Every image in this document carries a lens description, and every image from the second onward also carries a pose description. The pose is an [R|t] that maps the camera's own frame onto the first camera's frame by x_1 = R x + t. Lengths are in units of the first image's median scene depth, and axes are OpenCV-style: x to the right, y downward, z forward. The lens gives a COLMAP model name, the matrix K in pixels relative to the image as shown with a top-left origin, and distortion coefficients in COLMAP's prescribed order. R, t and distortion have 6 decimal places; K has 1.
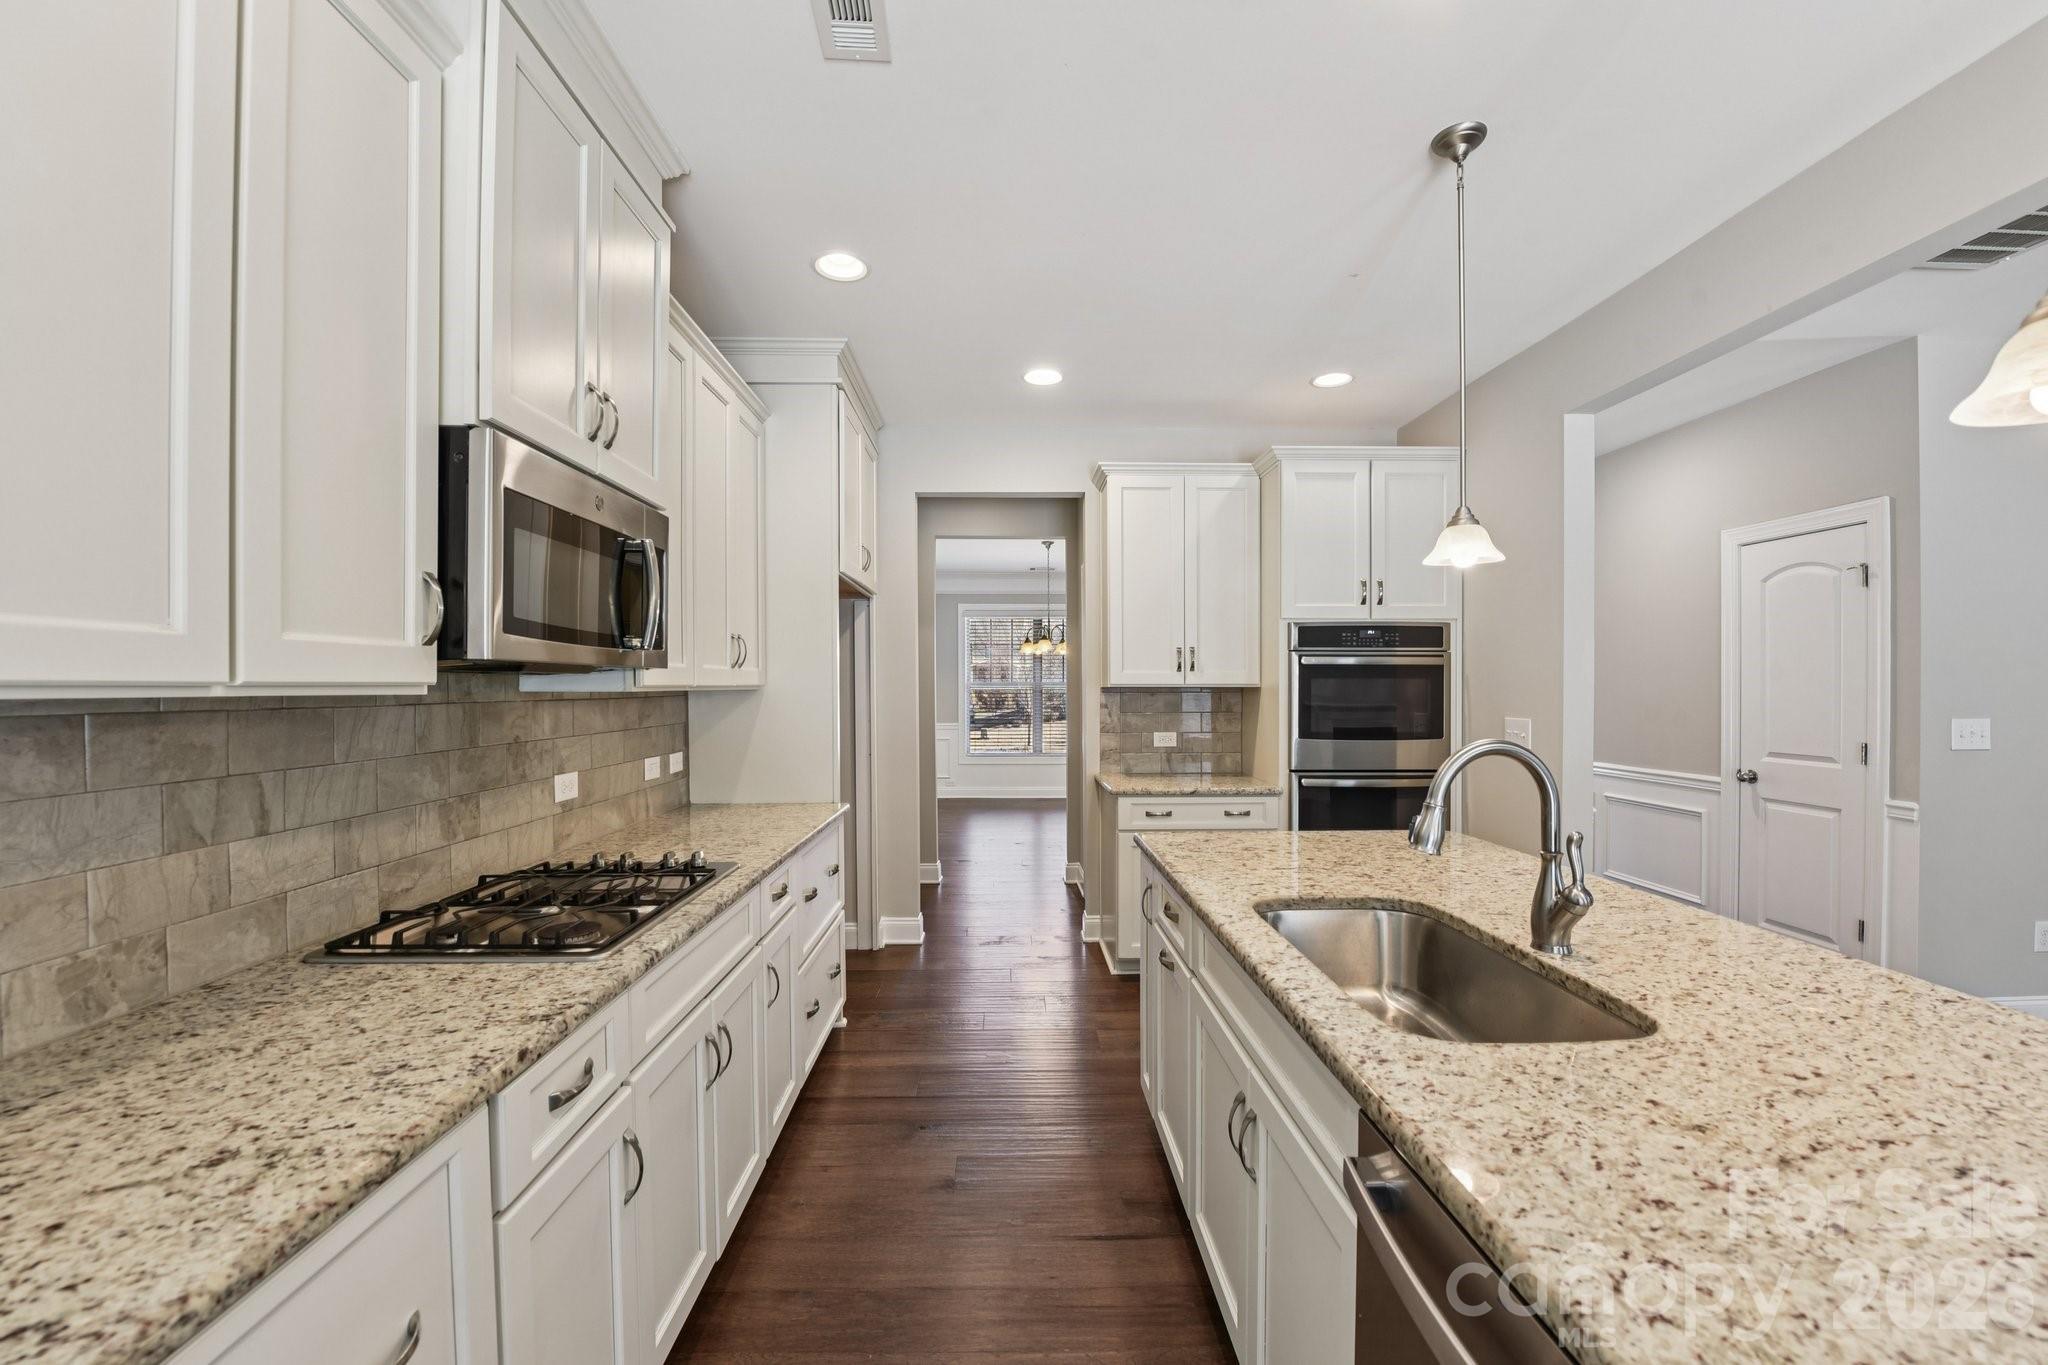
lens RADIAL K [[820.3, 0, 1019.2], [0, 820.3, 690.9], [0, 0, 1]] dist [-0.014997, -0.004457]
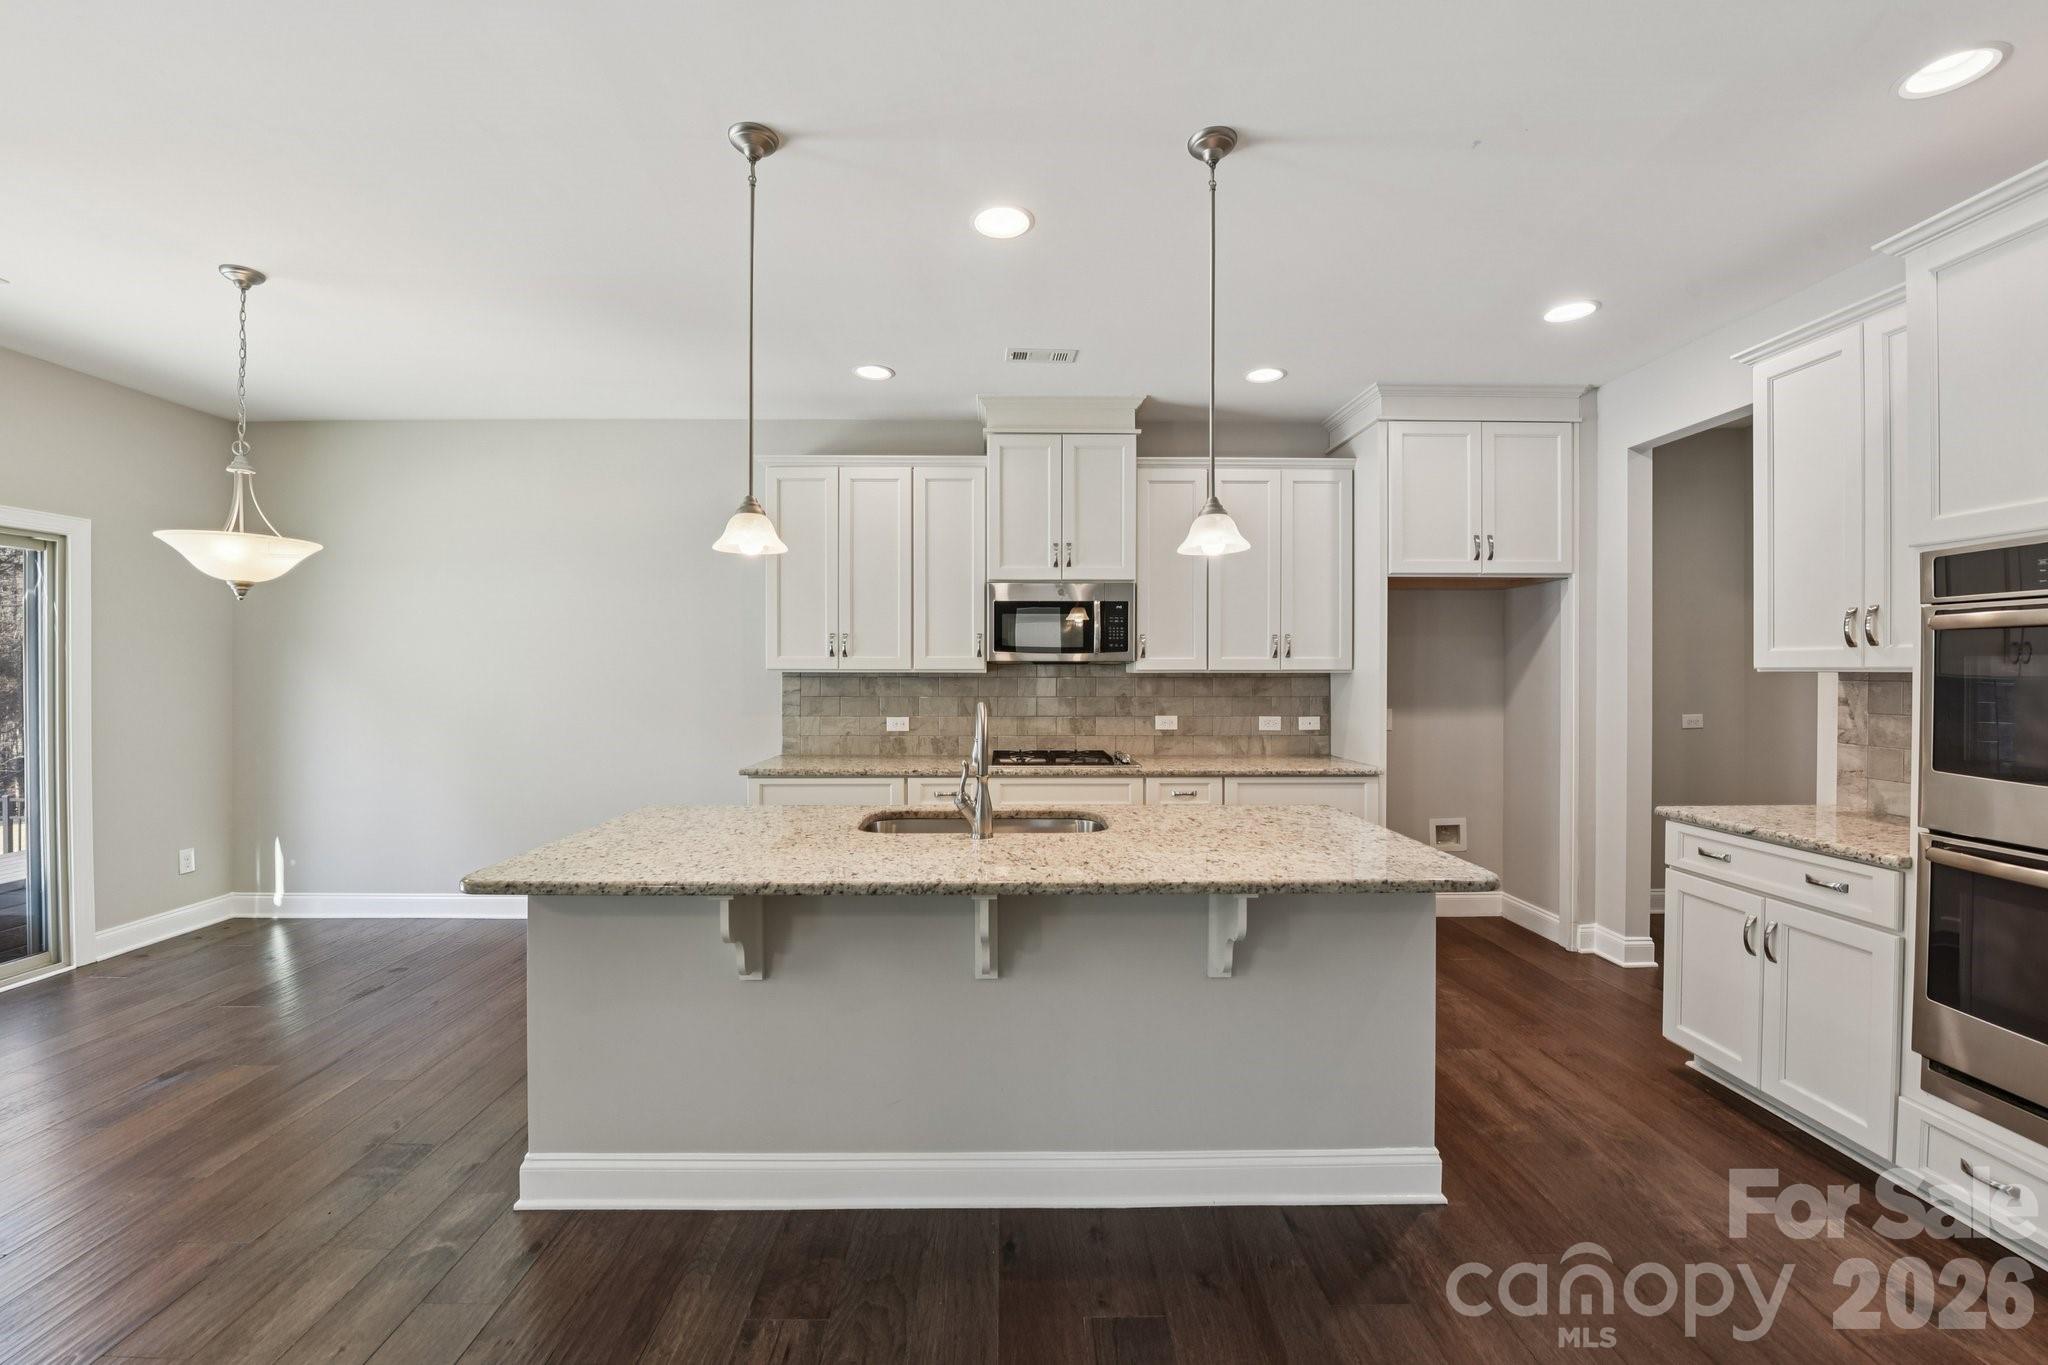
lens RADIAL K [[823.9, 0, 1014.8], [0, 823.9, 674.8], [0, 0, 1]] dist [-0.017962, -0.002317]
pose [[-0.004001, 0.005675, -0.999976, 0.928716], [-0.007910, 0.999952, 0.005707, -0.001812], [0.999961, 0.007933, -0.003956, 0.442191]]
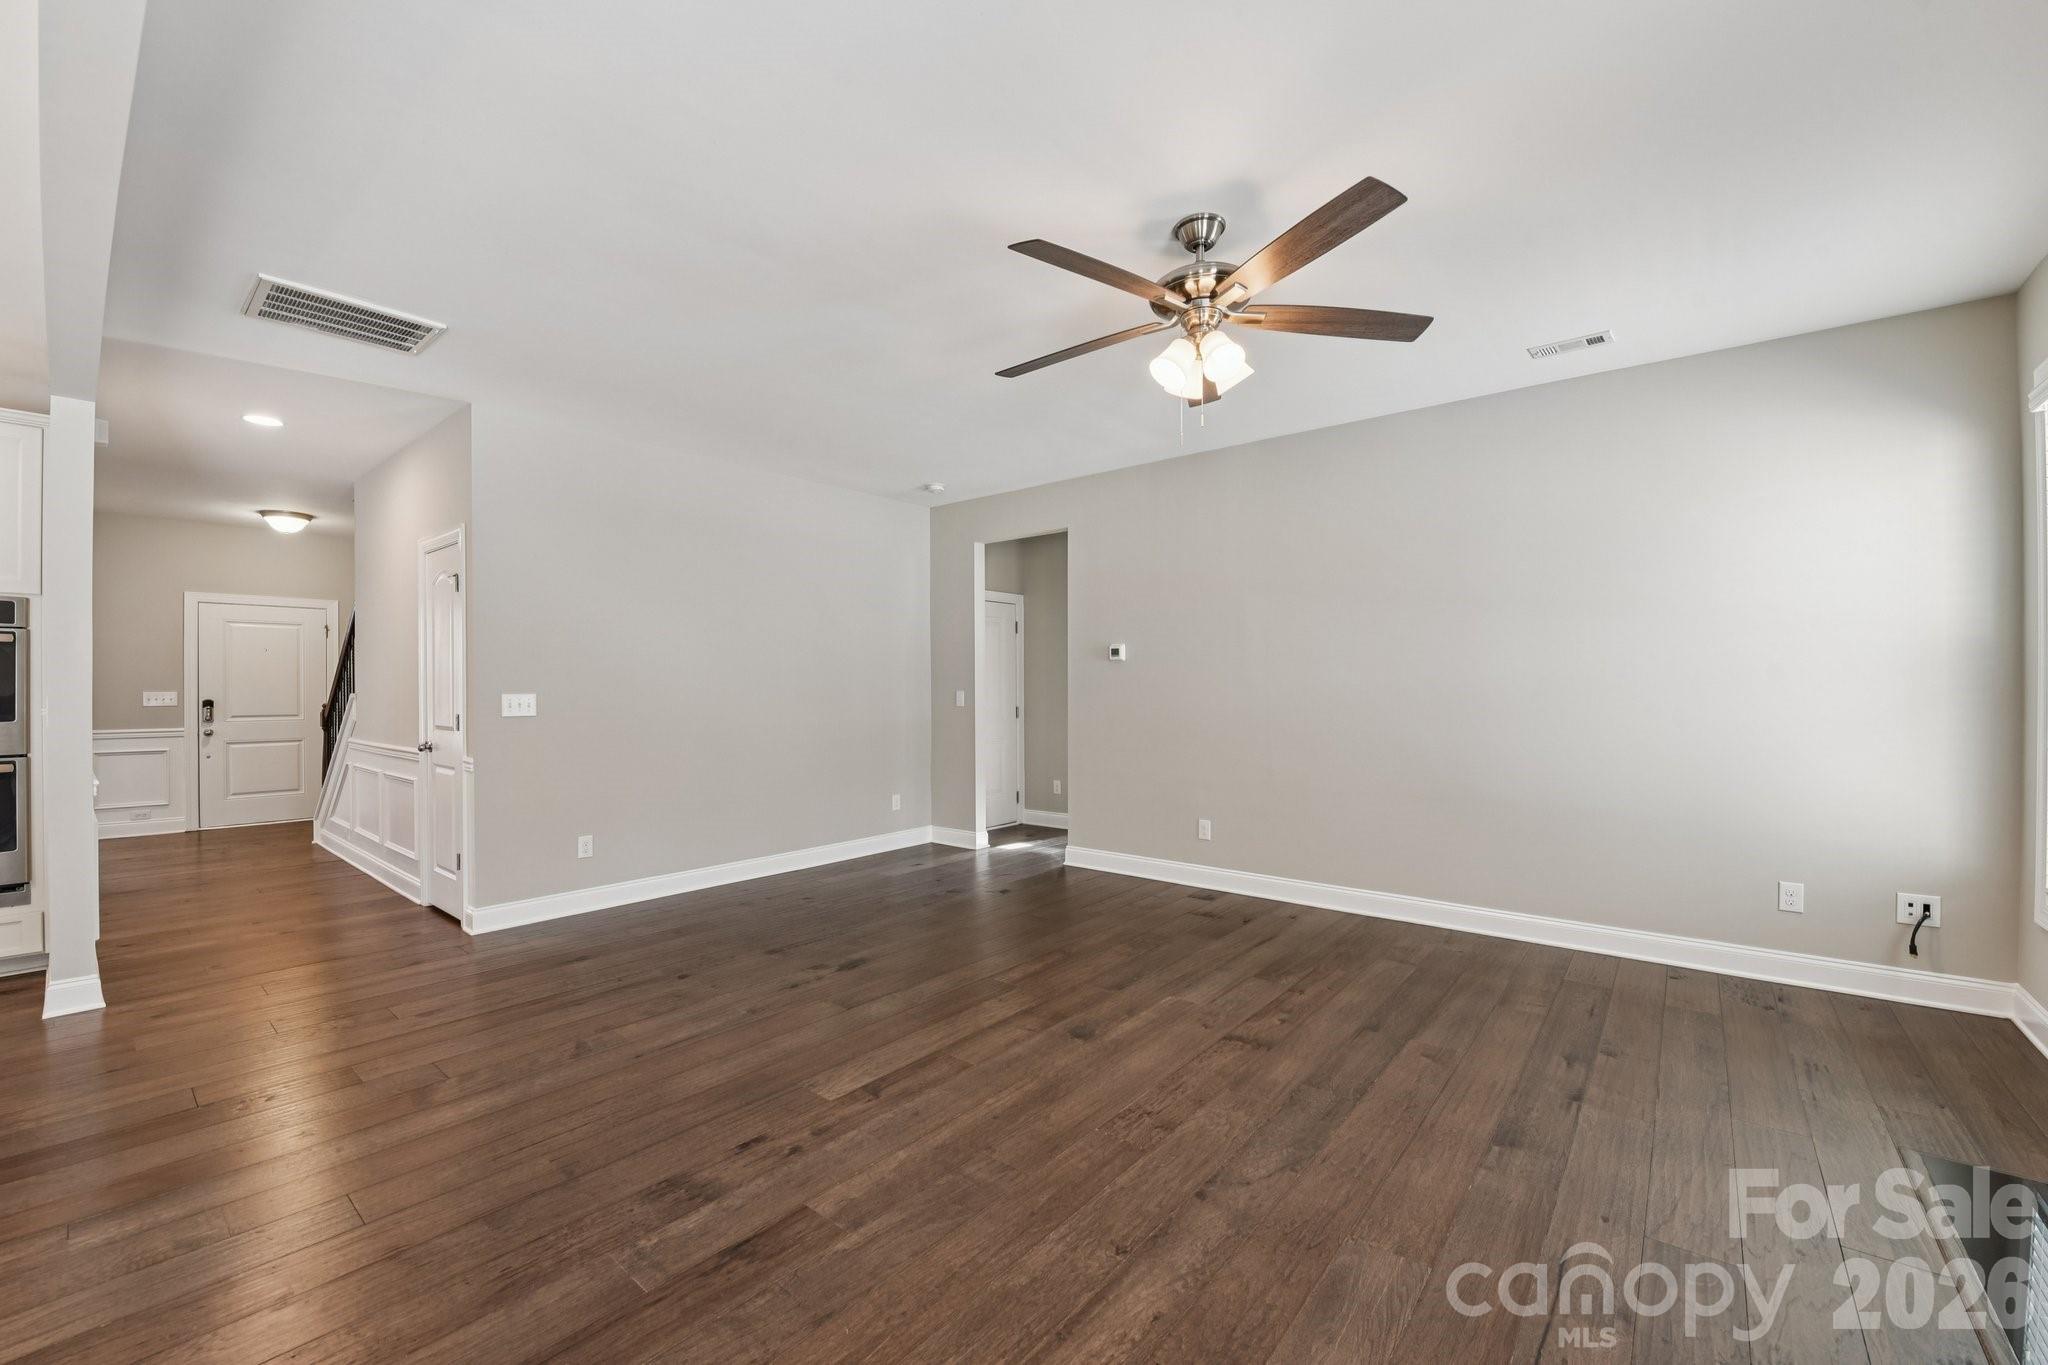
lens RADIAL K [[820.7, 0, 1024.0], [0, 820.7, 685.6], [0, 0, 1]] dist [-0.019227, -0.000280]
pose [[0.650248, 0.004146, 0.759711, 0.629734], [0.005083, 0.999939, -0.009807, 0.035901], [-0.759705, 0.010239, 0.650187, -0.498564]]
